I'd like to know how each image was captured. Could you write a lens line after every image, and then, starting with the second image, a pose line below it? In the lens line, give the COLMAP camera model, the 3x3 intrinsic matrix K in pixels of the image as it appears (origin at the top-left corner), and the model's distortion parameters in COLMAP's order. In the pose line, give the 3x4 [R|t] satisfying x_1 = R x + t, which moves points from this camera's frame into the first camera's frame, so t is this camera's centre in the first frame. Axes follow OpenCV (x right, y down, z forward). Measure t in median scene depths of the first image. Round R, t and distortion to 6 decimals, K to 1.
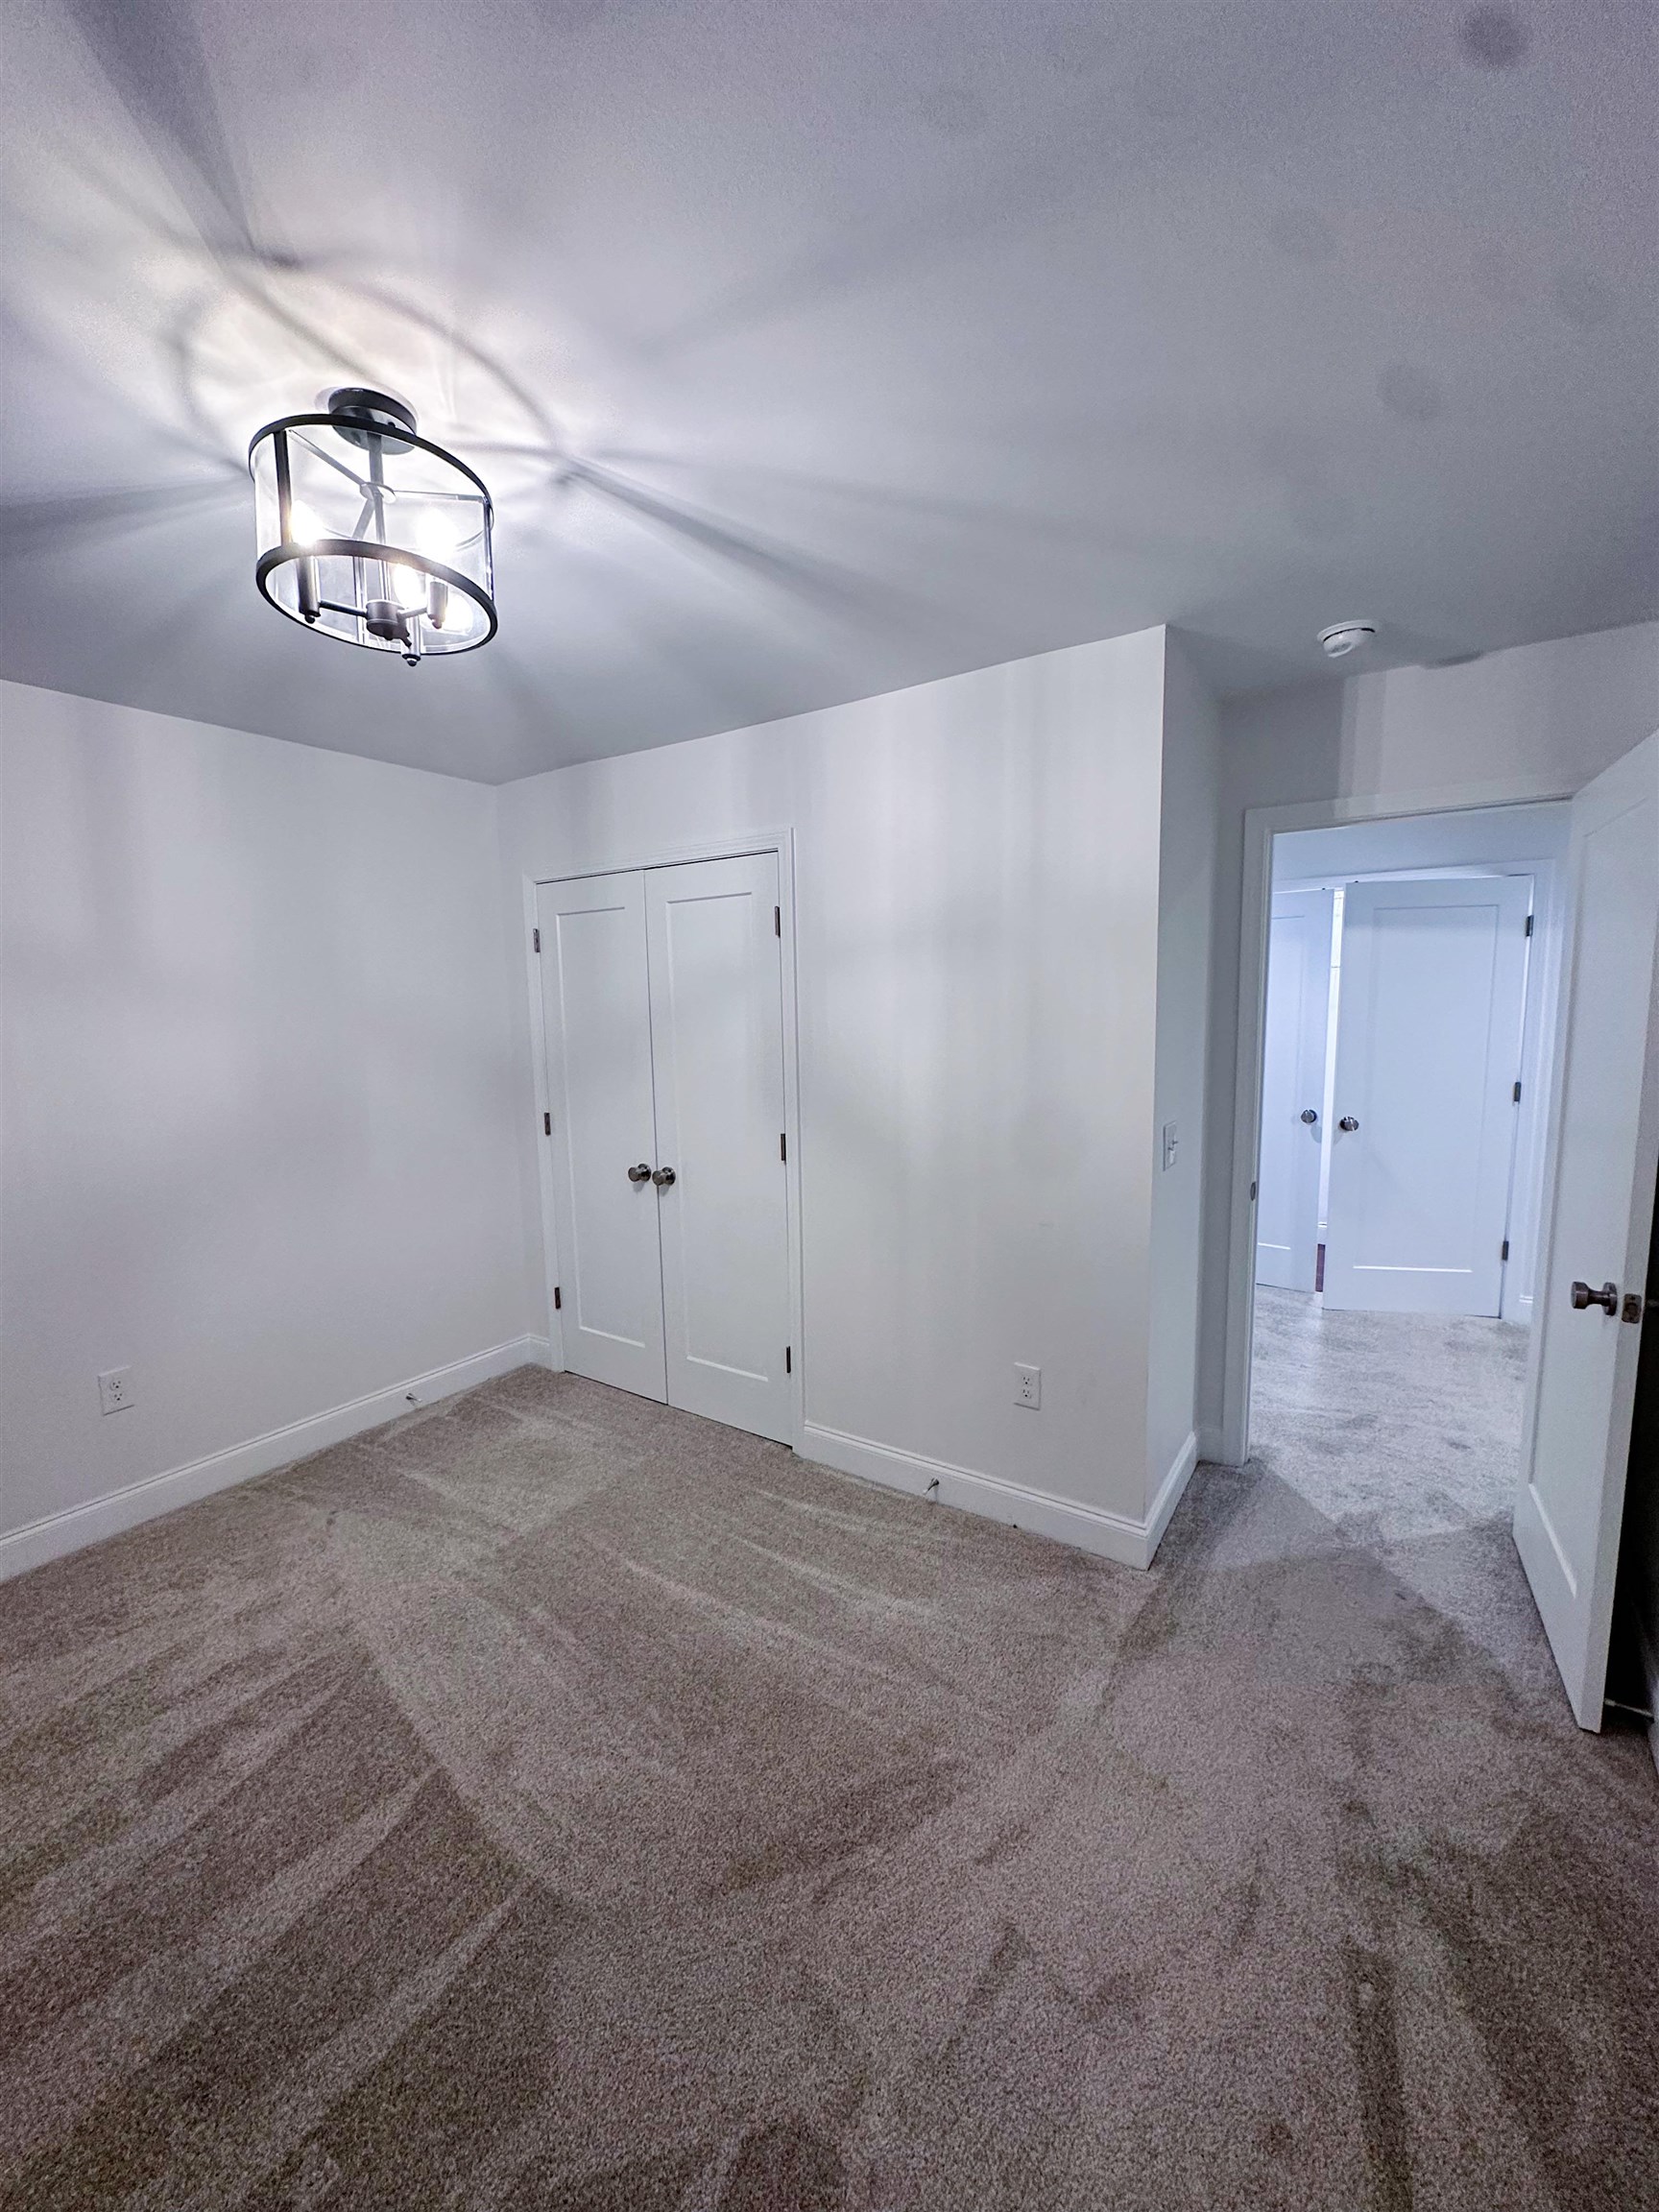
lens RADIAL K [[876.8, 0, 829.5], [0, 876.8, 1106.0], [0, 0, 1]] dist [-0.001661, -0.000136]
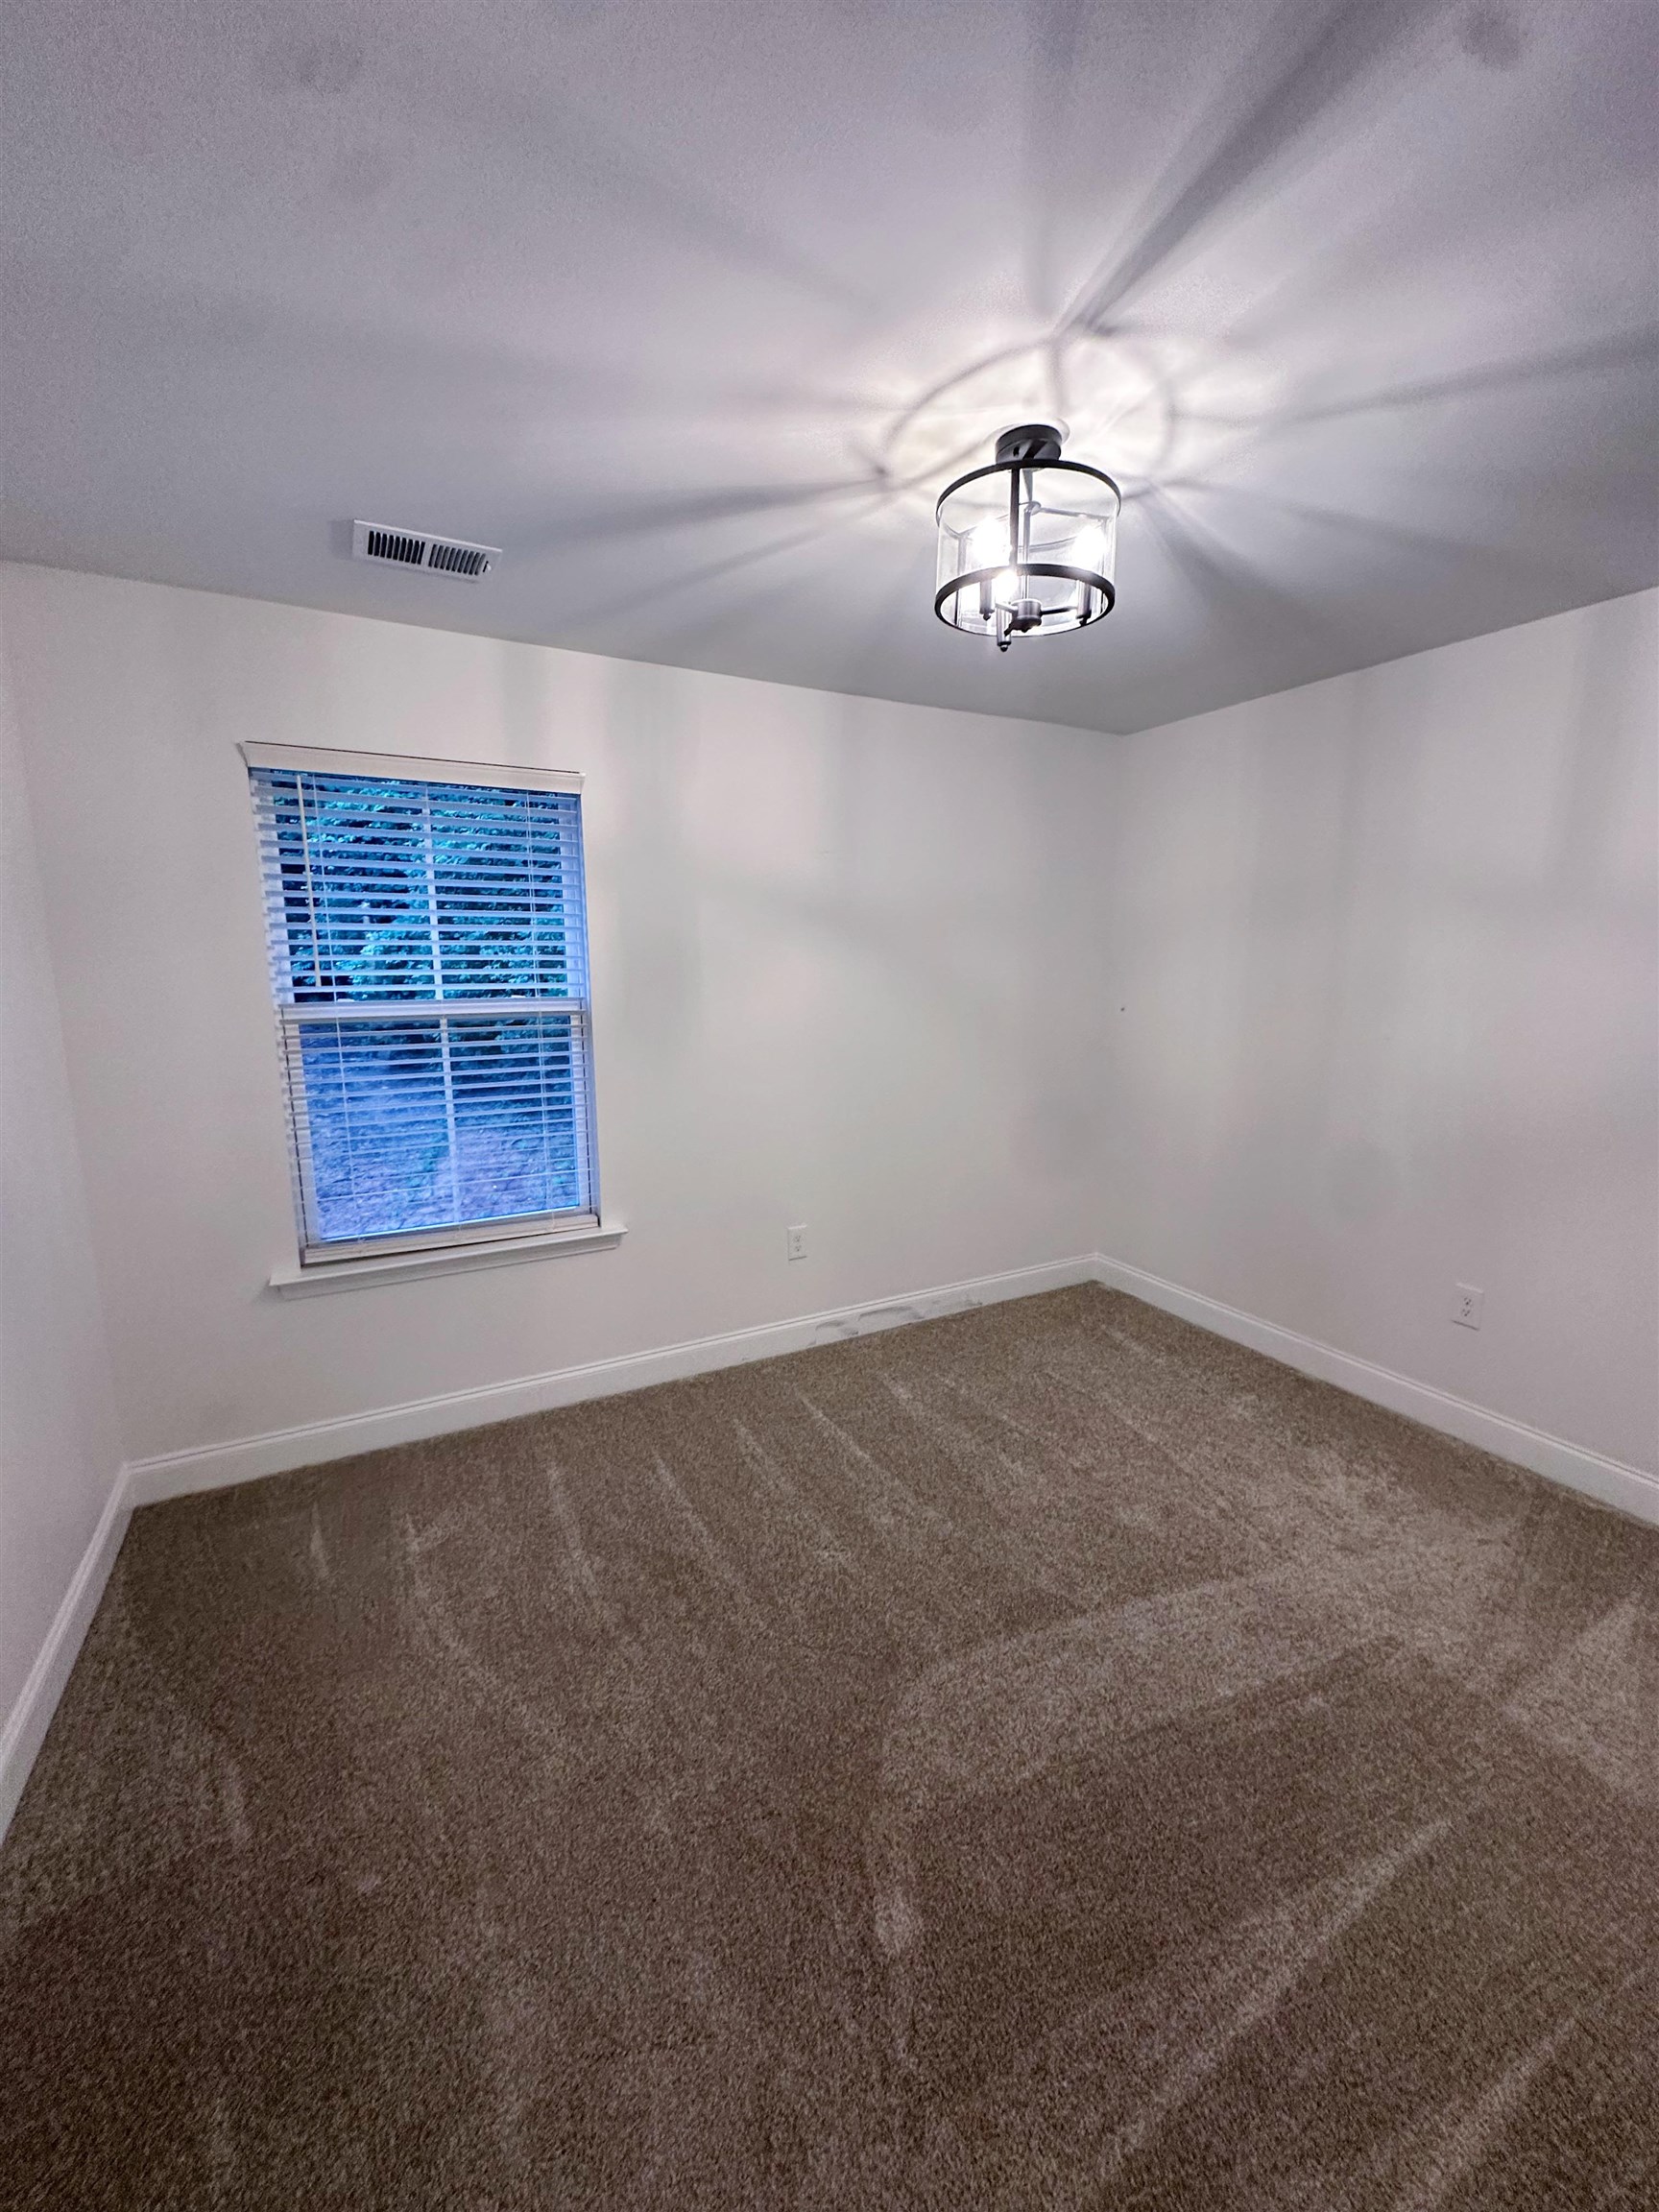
lens RADIAL K [[876.8, 0, 829.5], [0, 876.8, 1106.0], [0, 0, 1]] dist [-0.001661, -0.000136]
pose [[-0.461520, 0.166505, -0.871364, 0.650590], [-0.099081, 0.966408, 0.237145, -0.126667], [0.881580, 0.195783, -0.429519, 1.159608]]
